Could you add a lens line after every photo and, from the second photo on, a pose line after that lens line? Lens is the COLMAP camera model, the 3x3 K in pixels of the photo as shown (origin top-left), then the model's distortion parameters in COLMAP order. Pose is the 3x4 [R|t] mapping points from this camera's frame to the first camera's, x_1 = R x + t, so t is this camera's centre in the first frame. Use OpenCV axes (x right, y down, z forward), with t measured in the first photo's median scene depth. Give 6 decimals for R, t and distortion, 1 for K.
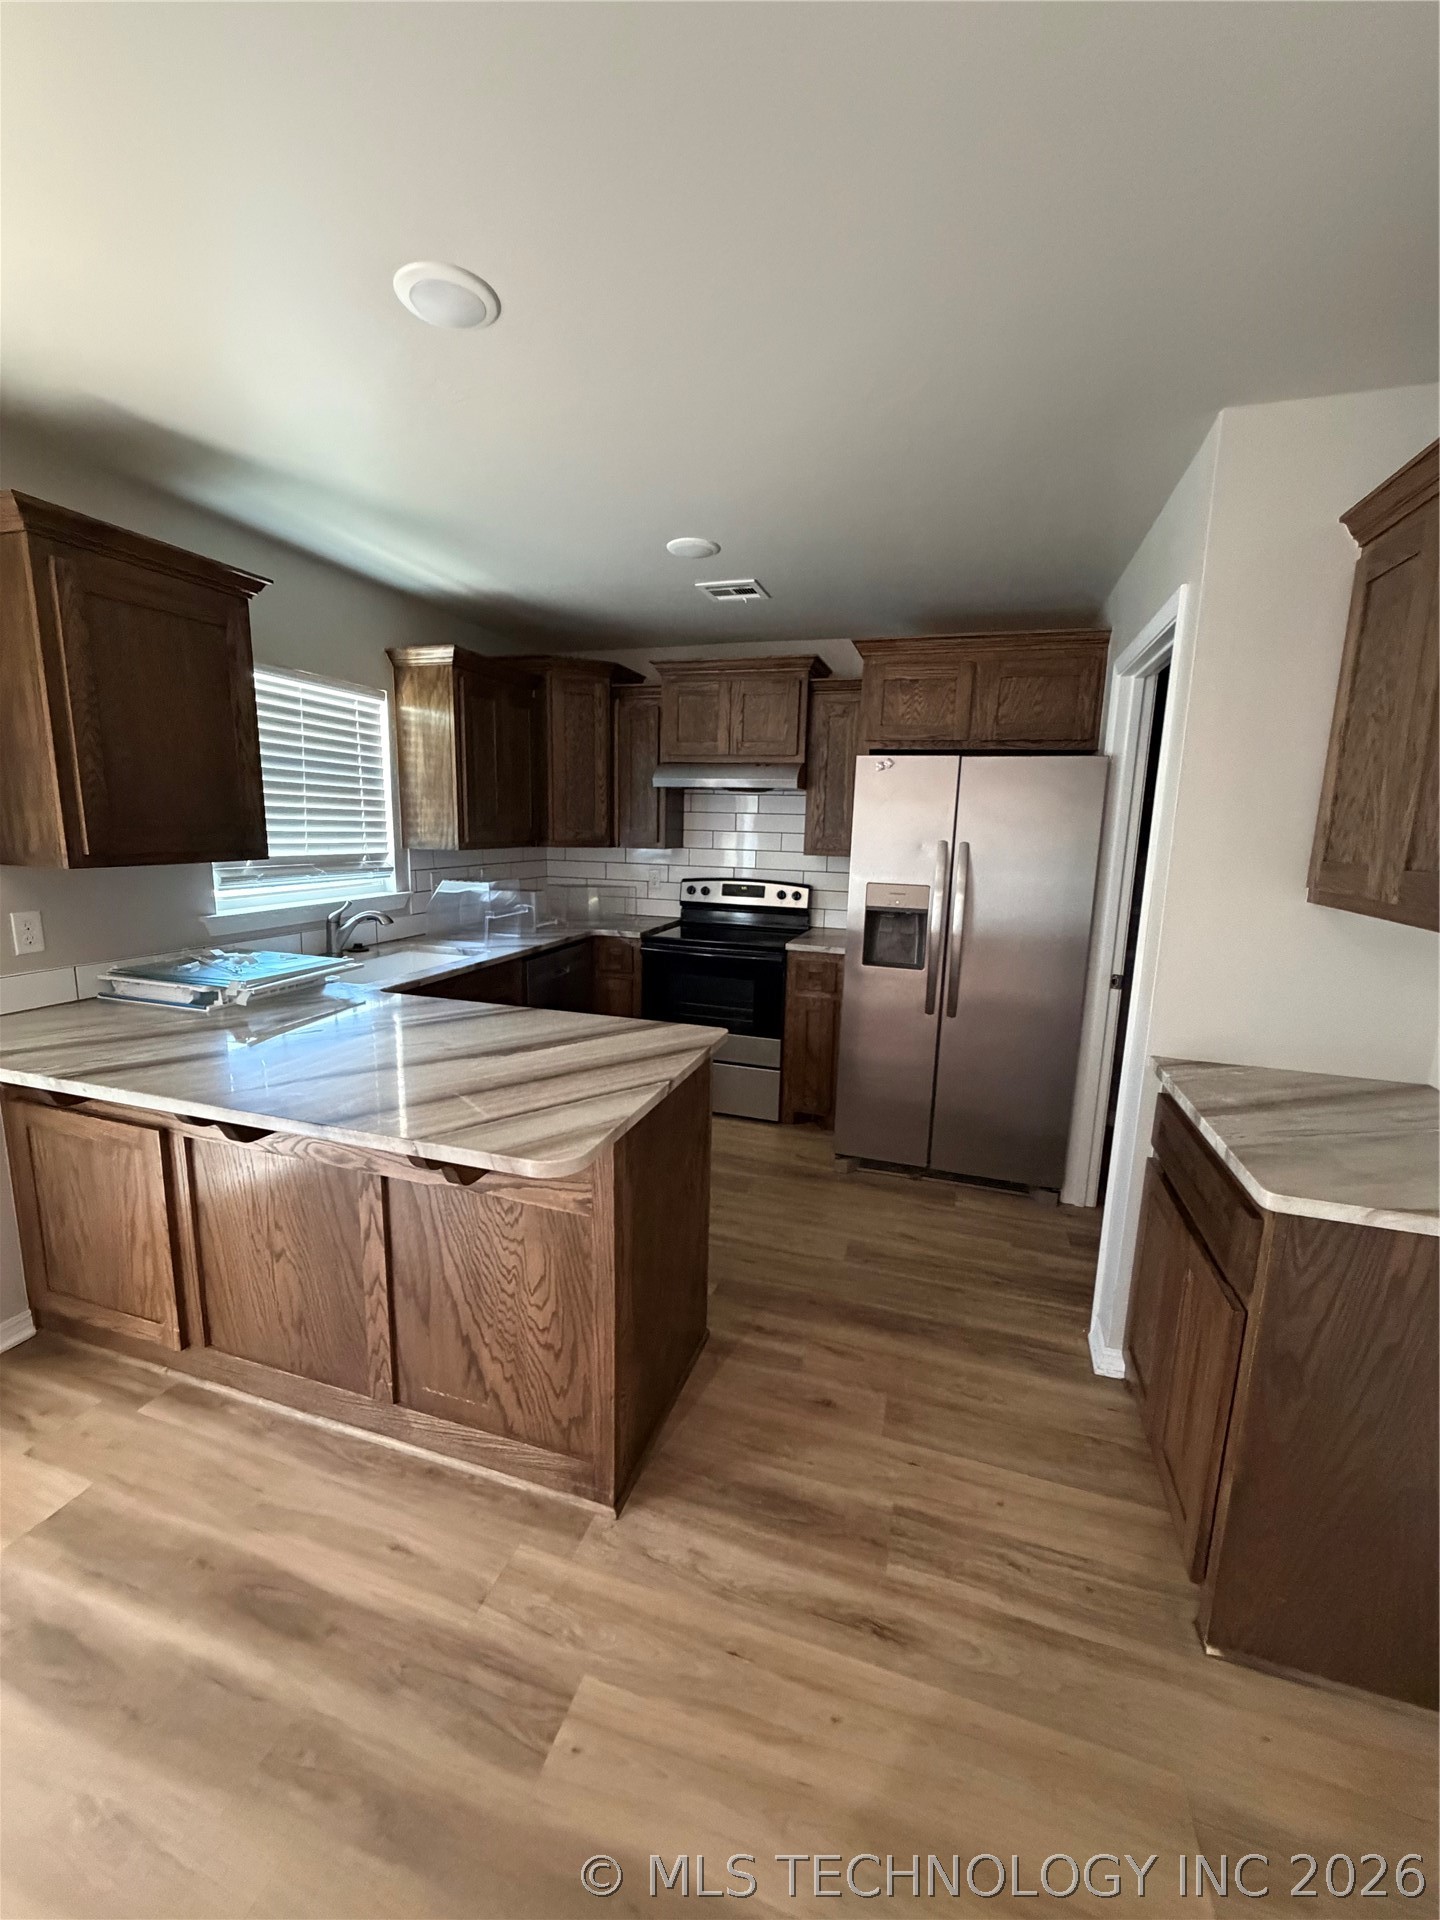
lens RADIAL K [[761.0, 0, 726.4], [0, 761.0, 956.6], [0, 0, 1]] dist [0.002807, -0.000436]
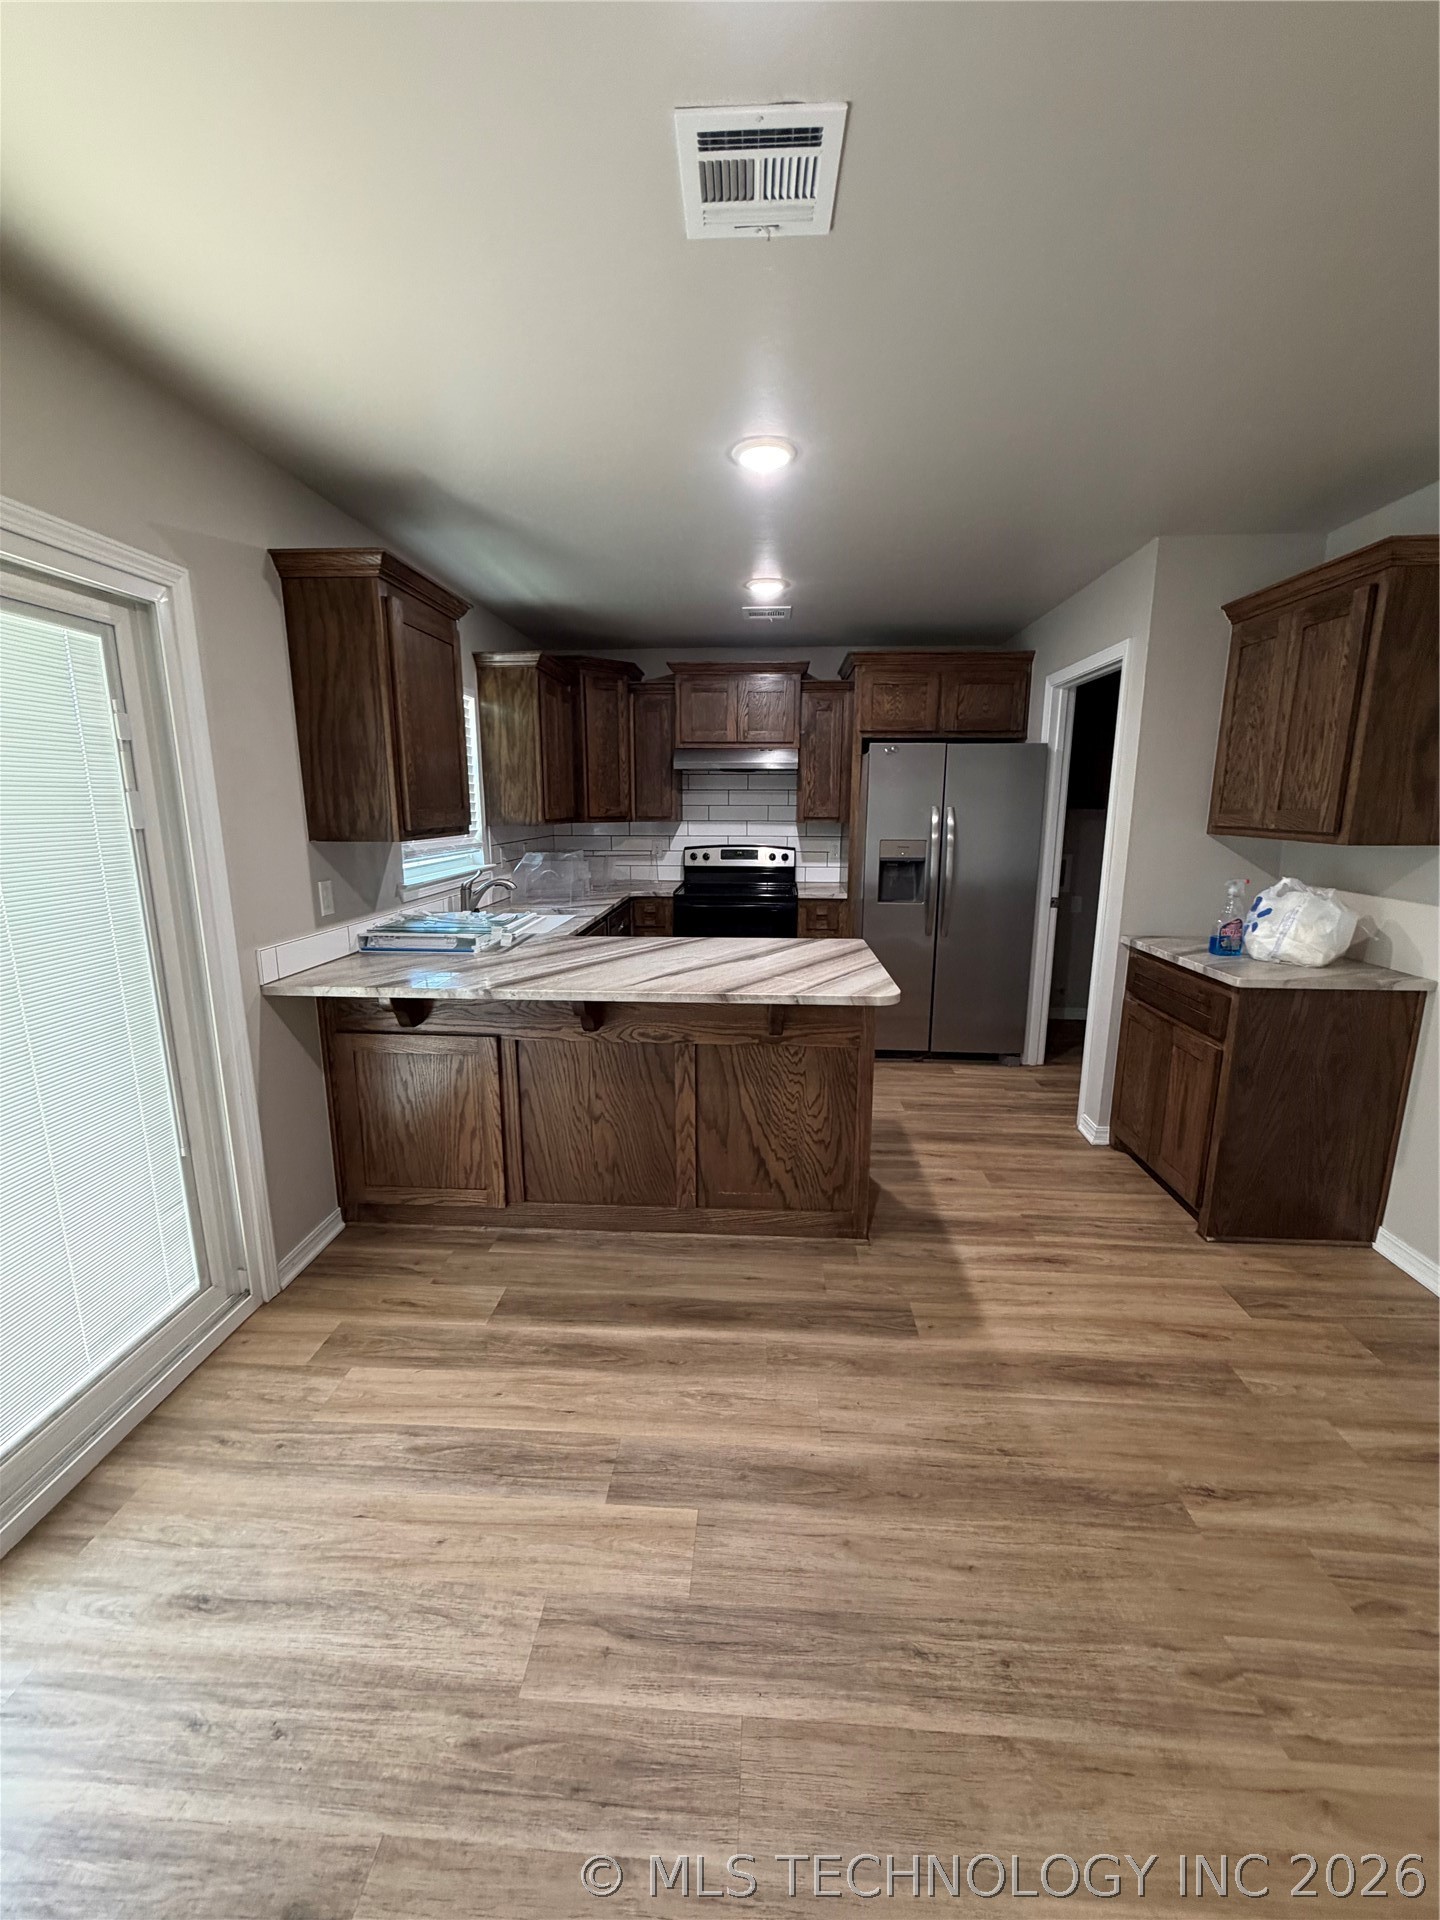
lens RADIAL K [[761.0, 0, 724.4], [0, 761.0, 957.2], [0, 0, 1]] dist [0.002807, -0.000436]
pose [[0.970174, -0.071808, 0.231531, -0.624636], [0.065324, 0.997230, 0.035563, 0.065089], [-0.233443, -0.019378, 0.972177, -0.356547]]
